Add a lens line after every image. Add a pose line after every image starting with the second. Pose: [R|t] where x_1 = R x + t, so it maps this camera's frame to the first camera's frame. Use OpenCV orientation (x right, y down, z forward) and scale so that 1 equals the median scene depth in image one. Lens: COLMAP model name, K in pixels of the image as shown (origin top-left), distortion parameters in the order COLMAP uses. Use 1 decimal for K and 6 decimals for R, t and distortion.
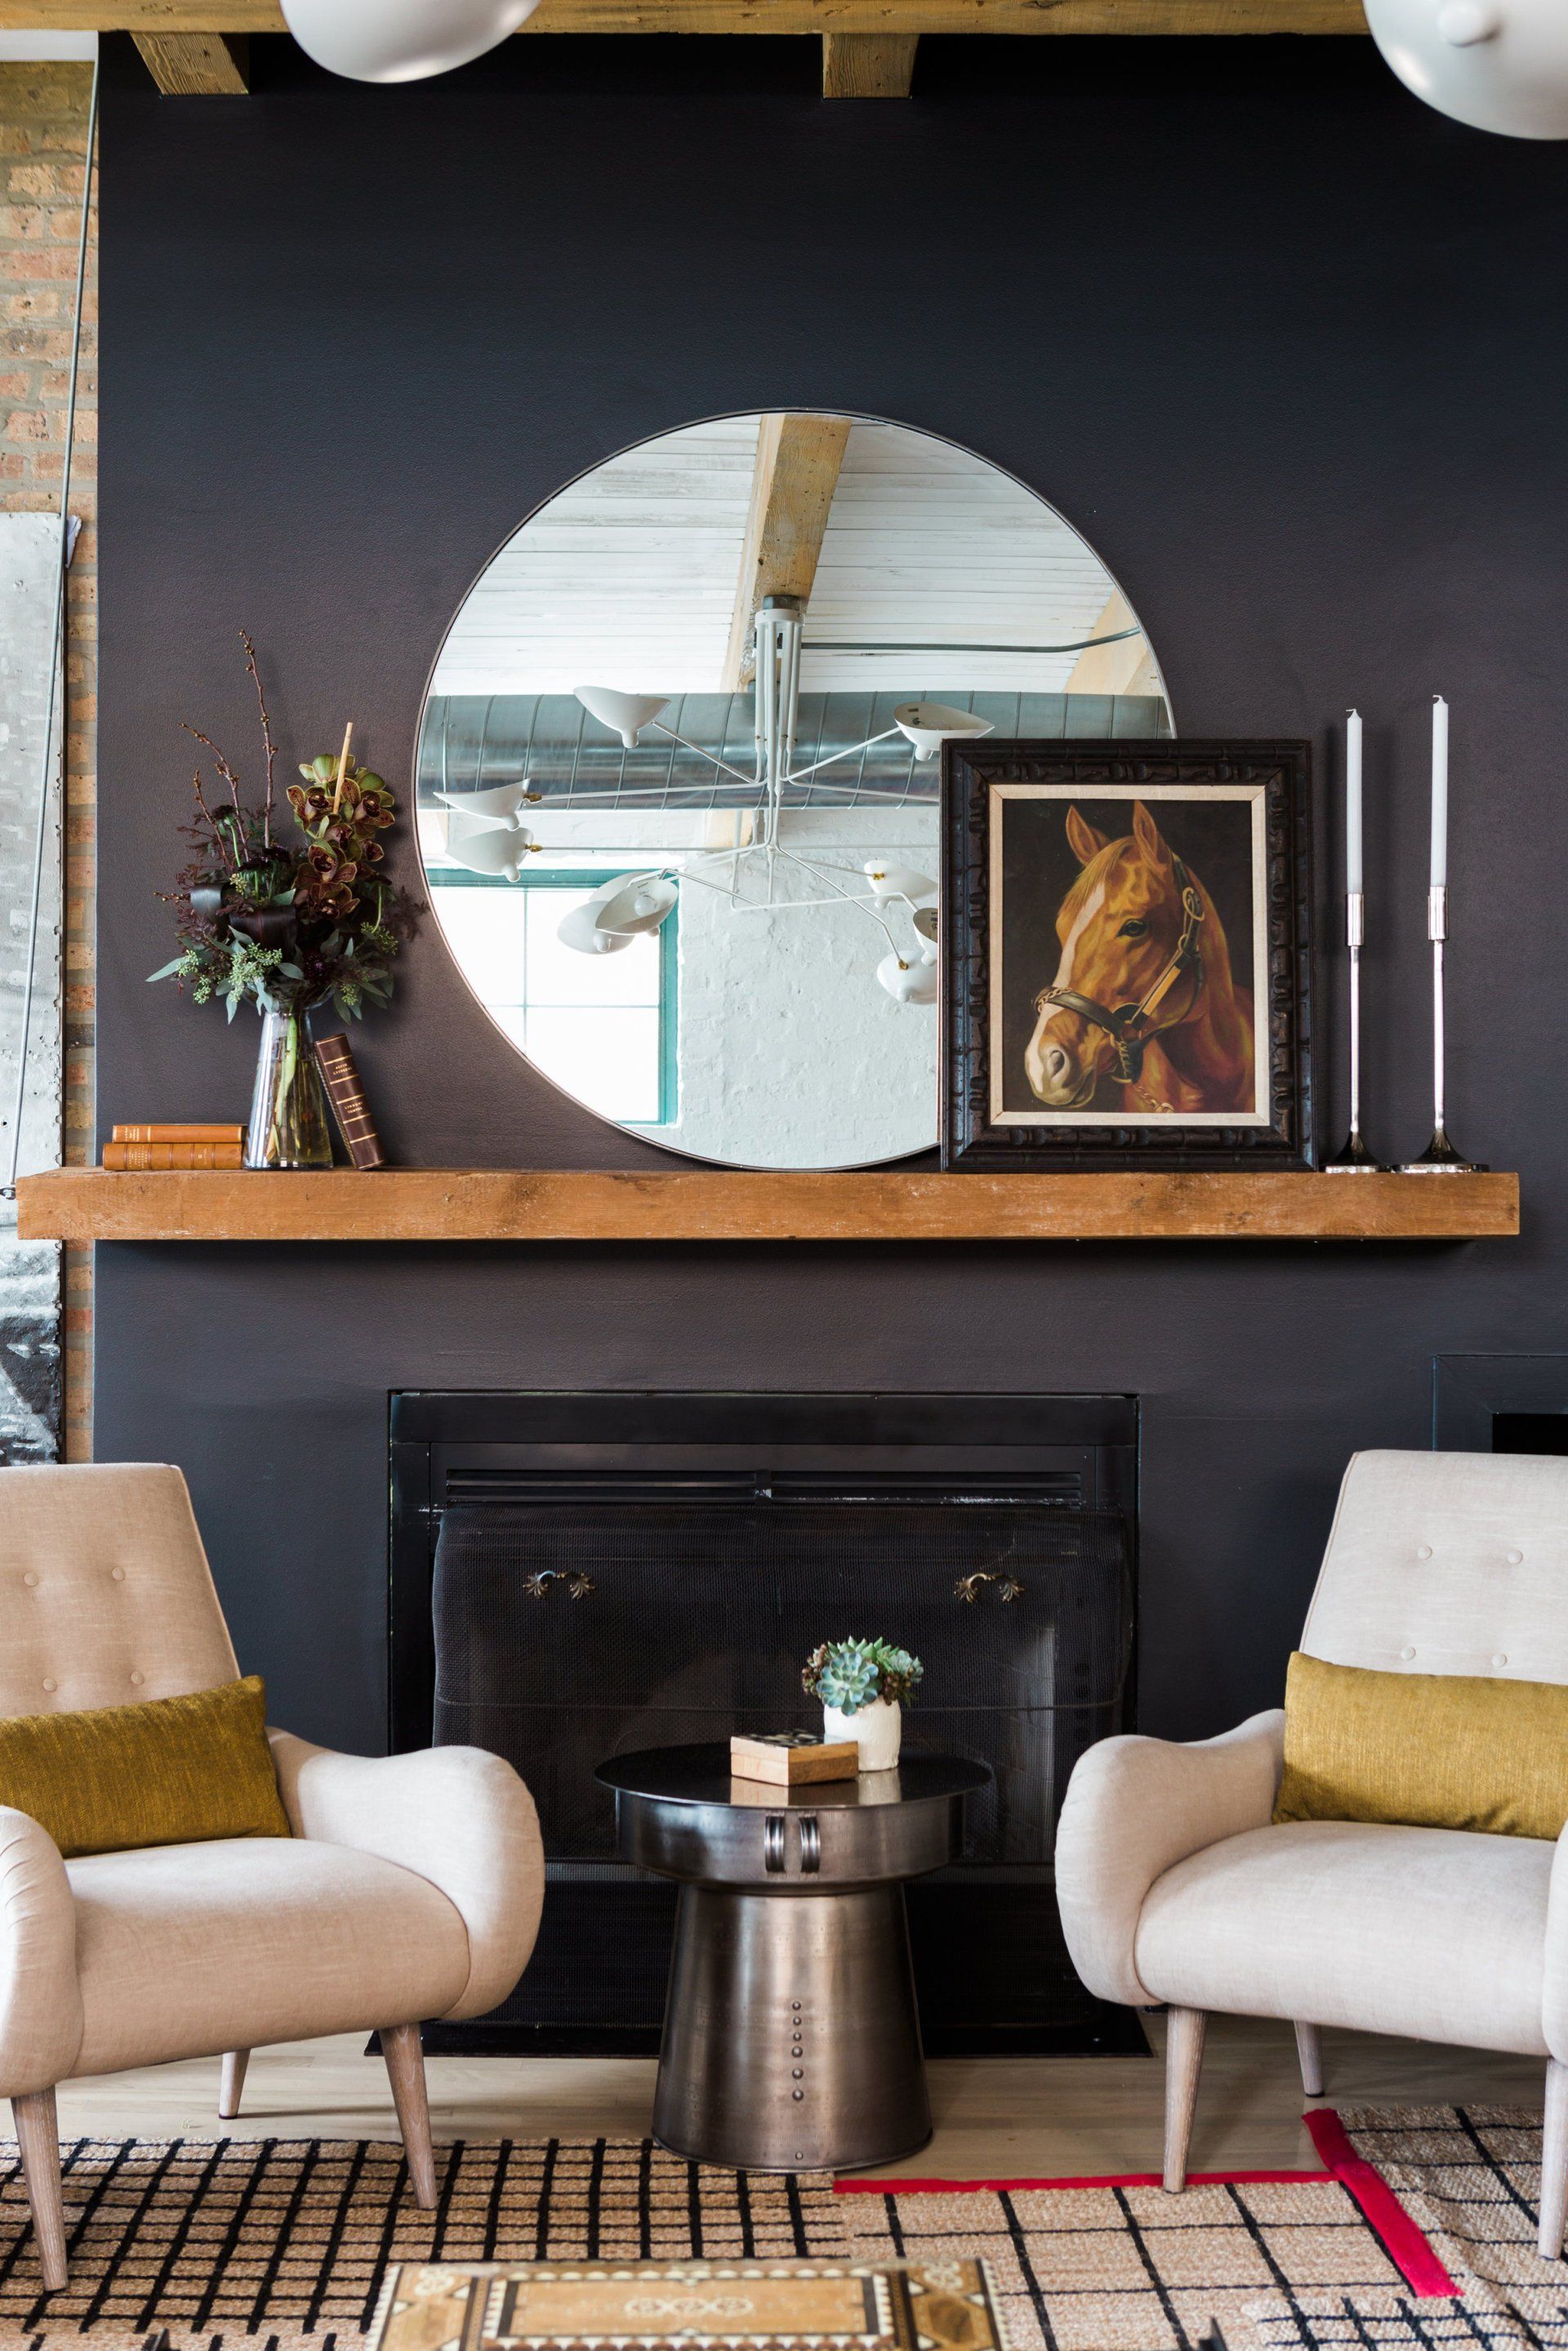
lens RADIAL K [[2400.5, 0, 731.6], [0, 2400.5, 1188.9], [0, 0, 1]] dist [0.013843, 0.005526]
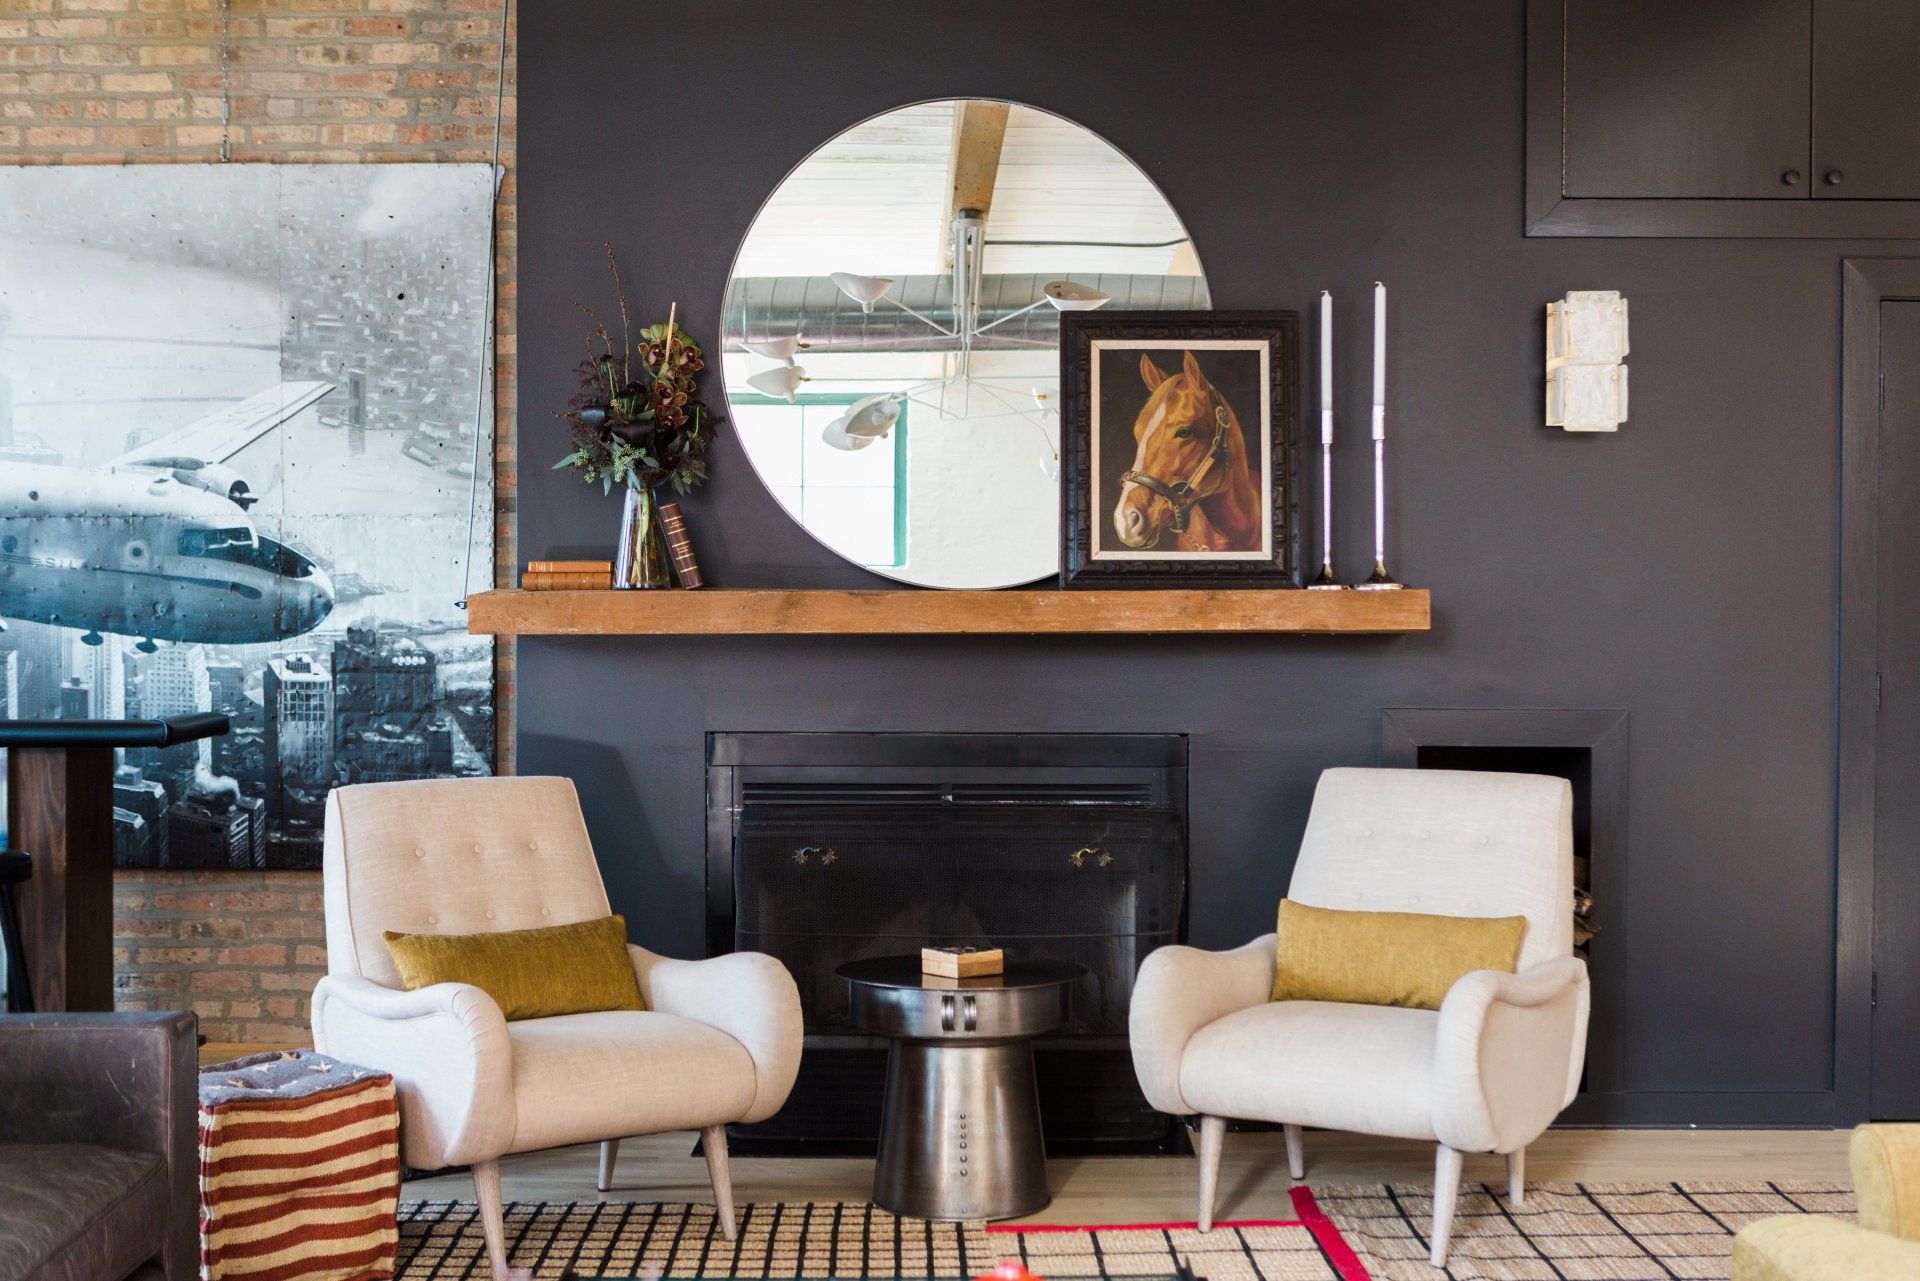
lens RADIAL K [[1826.4, 0, 960.0], [0, 1826.4, 640.5], [0, 0, 1]] dist [0.006838, 0.004469]
pose [[0.999915, -0.002210, -0.012839, 0.037803], [0.002293, 0.999976, 0.006494, 0.017706], [0.012825, -0.006523, 0.999896, -0.182432]]
